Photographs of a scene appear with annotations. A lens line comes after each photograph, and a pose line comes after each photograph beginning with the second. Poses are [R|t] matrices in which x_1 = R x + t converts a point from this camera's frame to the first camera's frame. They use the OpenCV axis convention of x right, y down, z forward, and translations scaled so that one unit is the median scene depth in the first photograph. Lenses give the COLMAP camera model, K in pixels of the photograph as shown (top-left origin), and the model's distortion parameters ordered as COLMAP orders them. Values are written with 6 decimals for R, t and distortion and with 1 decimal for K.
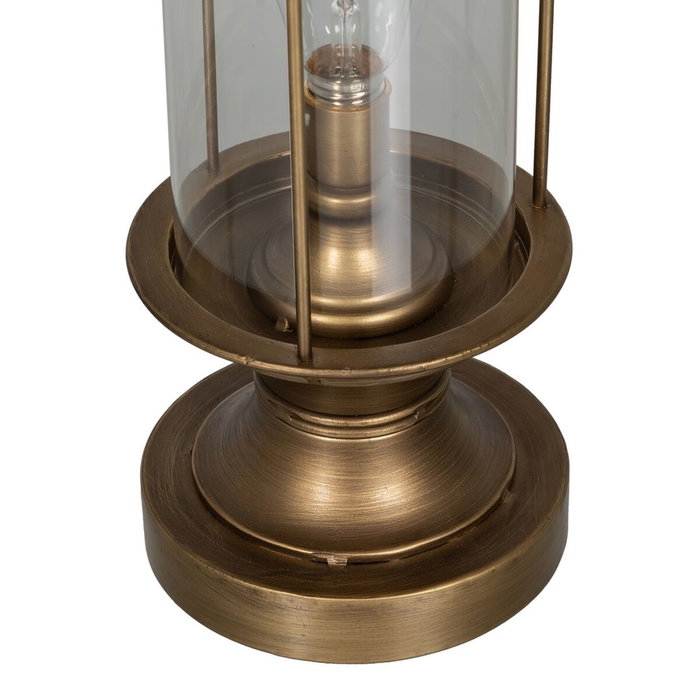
lens RADIAL K [[4011.7, 0, 349.9], [0, 4011.7, 350.3], [0, 0, 1]] dist [0.564806, 0.000000]
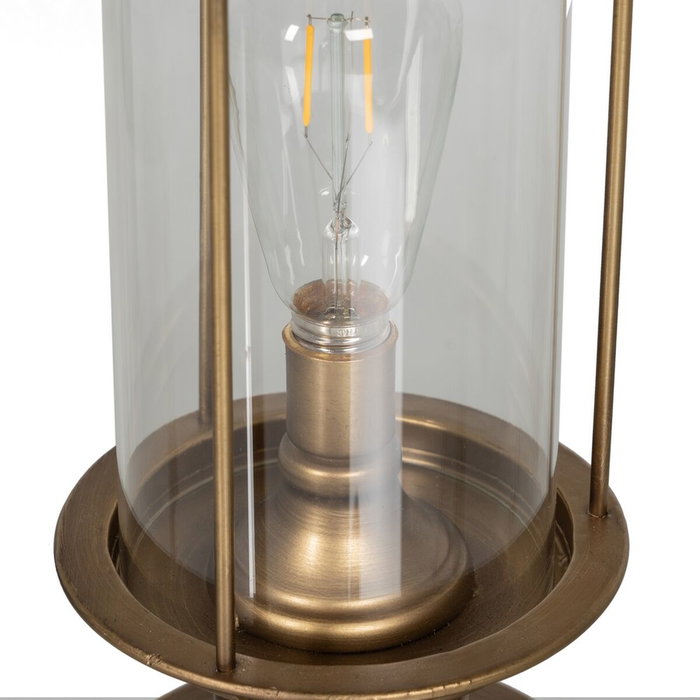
lens RADIAL K [[4011.7, 0, 350.9], [0, 4011.7, 348.9], [0, 0, 1]] dist [0.564806, 0.000000]
pose [[0.999412, 0.020053, -0.027809, 0.023469], [-0.022363, 0.996095, -0.085405, 0.004790], [0.025987, 0.085977, 0.995958, 0.223332]]
